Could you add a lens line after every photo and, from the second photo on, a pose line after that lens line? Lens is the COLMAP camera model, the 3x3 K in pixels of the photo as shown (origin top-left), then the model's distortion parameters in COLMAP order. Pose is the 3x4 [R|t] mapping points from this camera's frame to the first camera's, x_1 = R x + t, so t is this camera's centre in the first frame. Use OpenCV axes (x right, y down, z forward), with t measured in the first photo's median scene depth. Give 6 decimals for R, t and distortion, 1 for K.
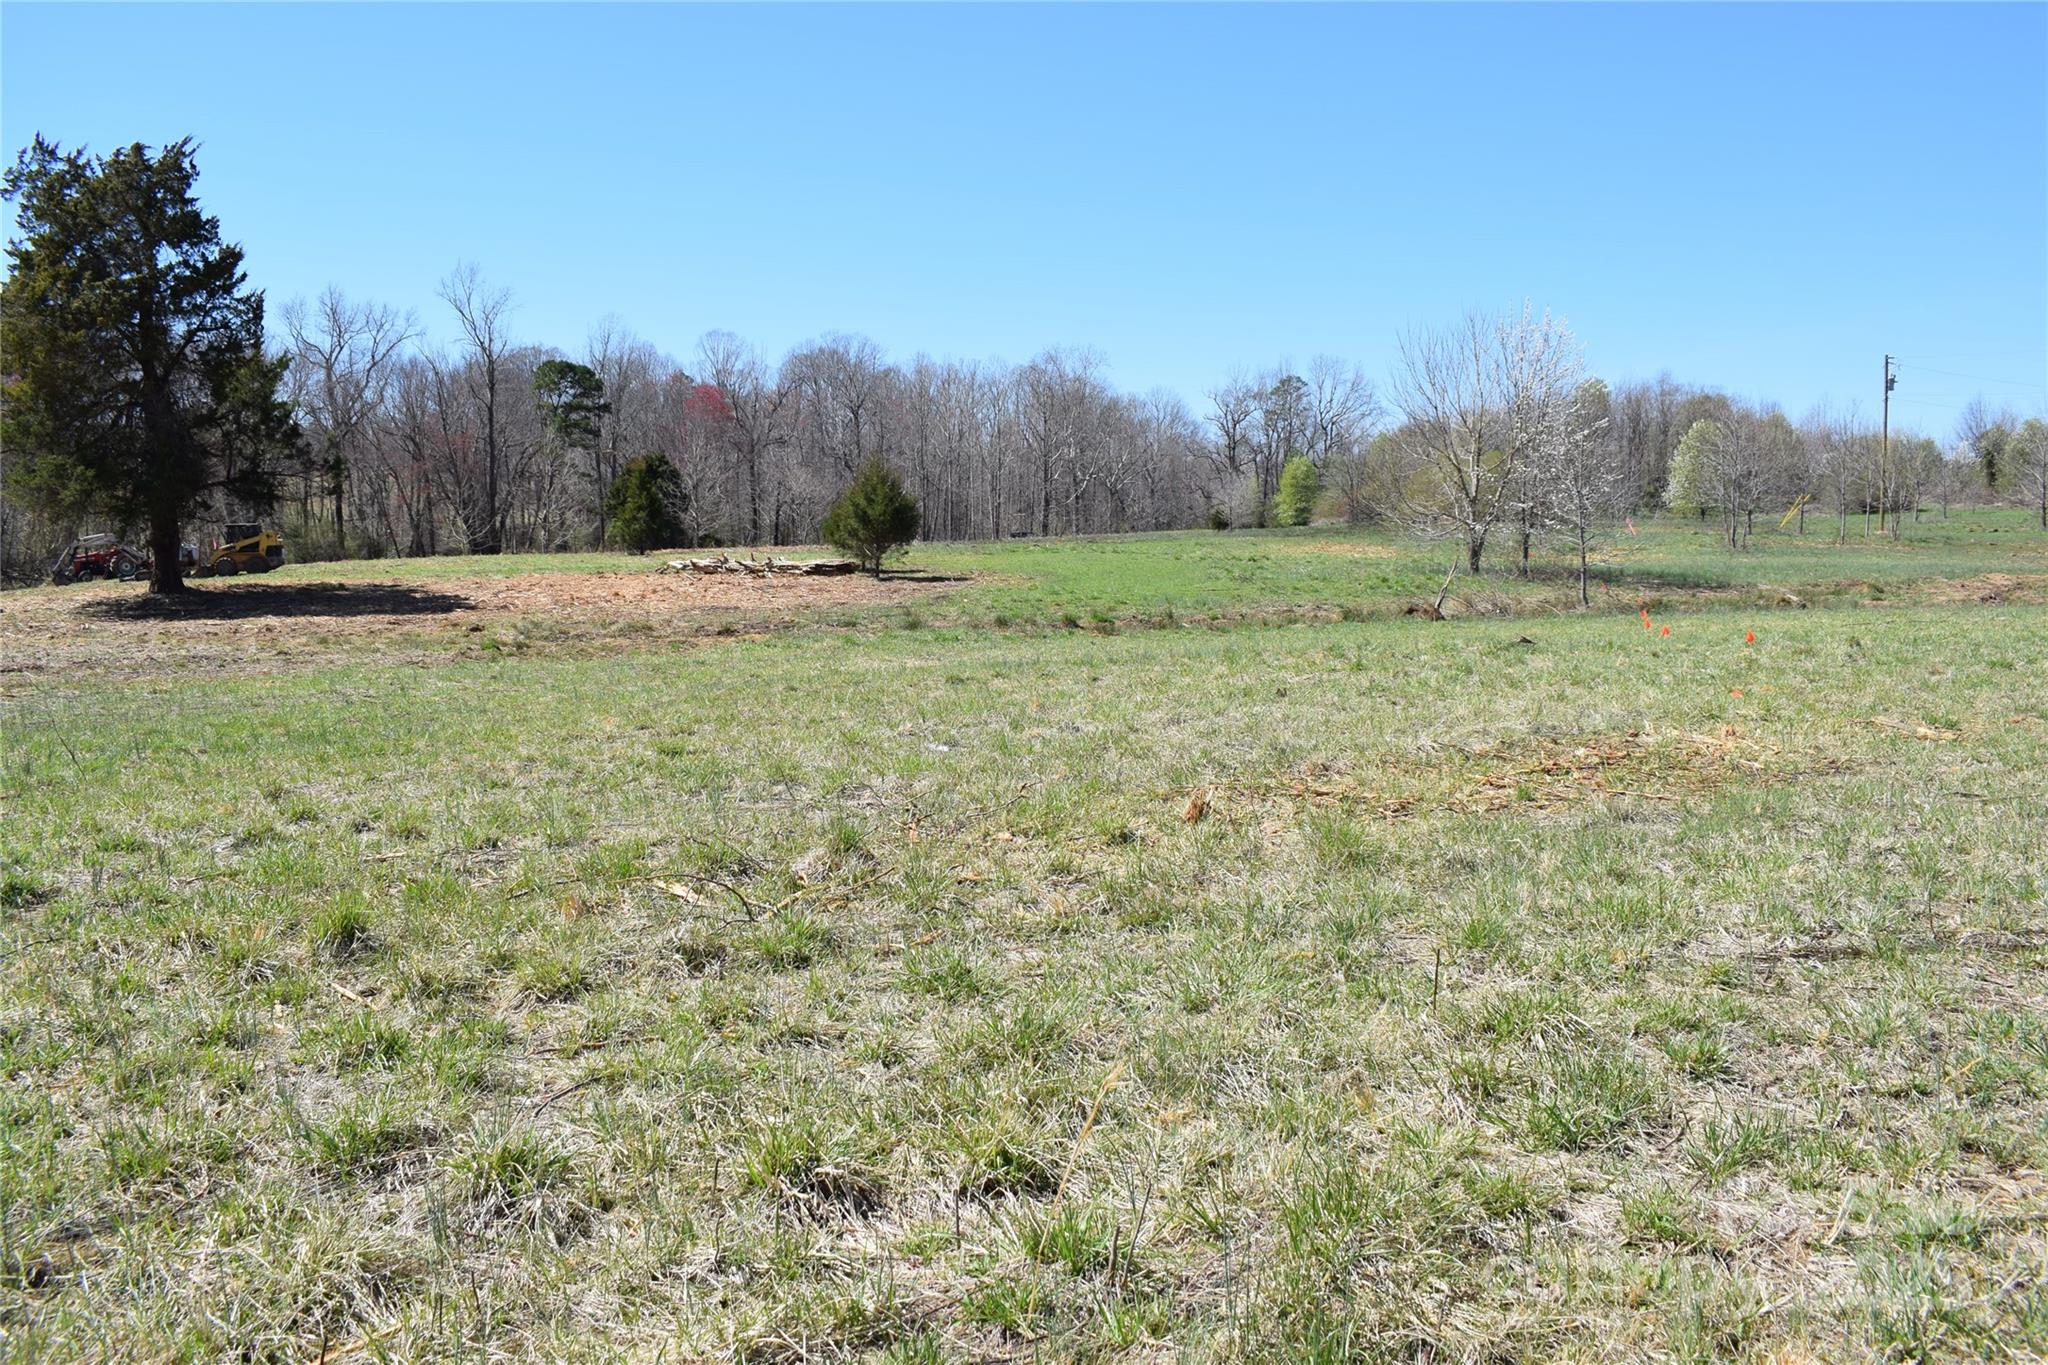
lens RADIAL K [[1730.9, 0, 1018.1], [0, 1730.9, 684.3], [0, 0, 1]] dist [-0.076868, -0.009950]
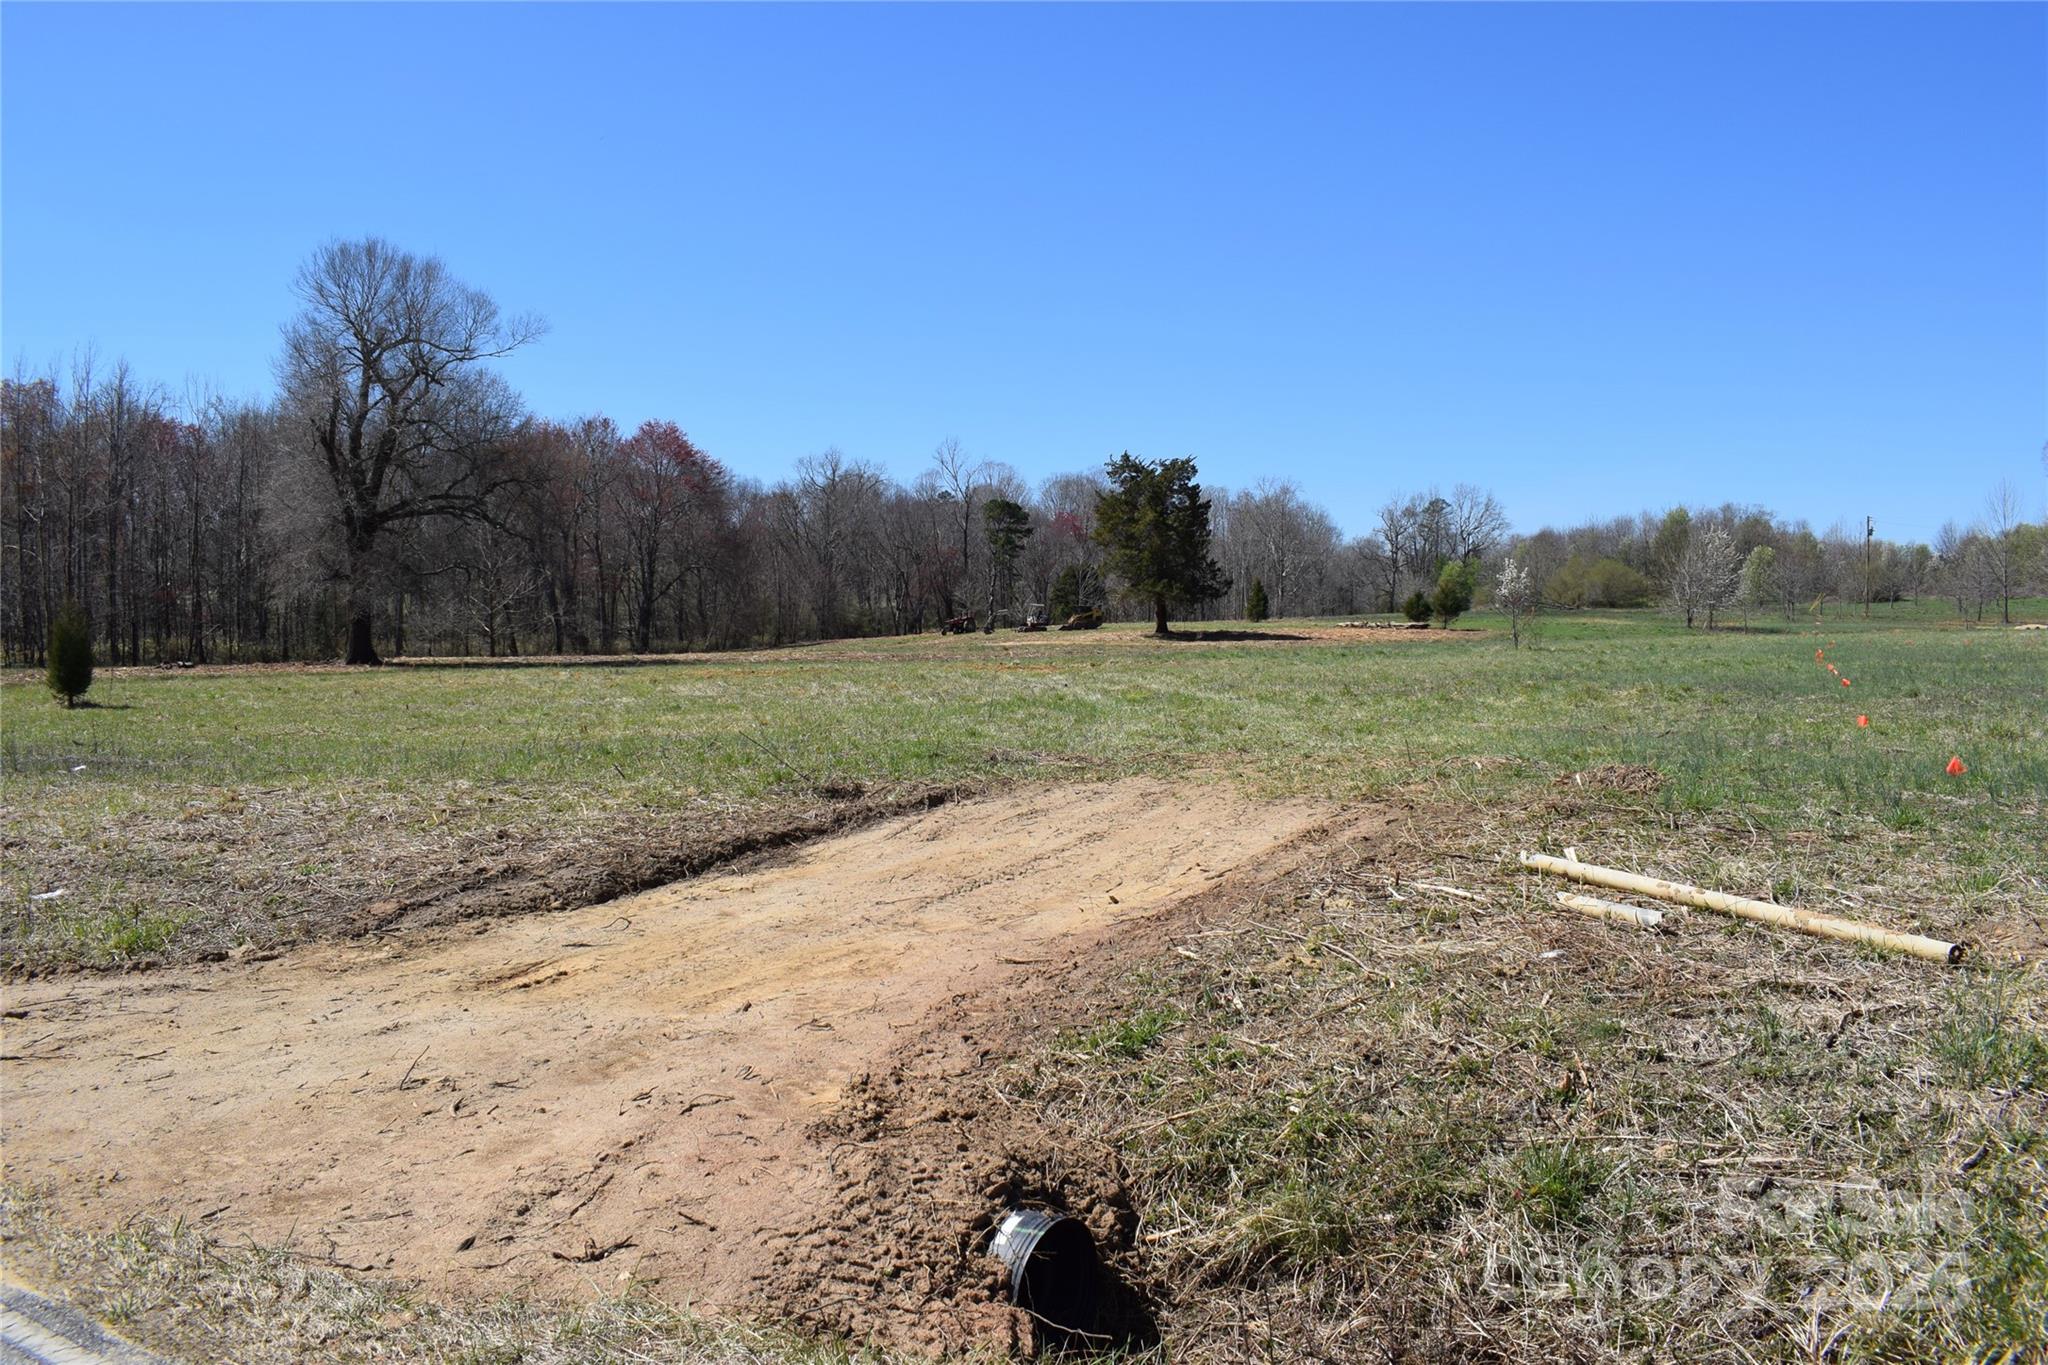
lens RADIAL K [[1591.0, 0, 1014.7], [0, 1591.0, 684.3], [0, 0, 1]] dist [-0.097505, 0.017264]
pose [[0.998560, 0.005504, -0.053366, -0.122113], [-0.007902, 0.998963, -0.044833, 0.026030], [0.053064, 0.045190, 0.997568, -0.273520]]
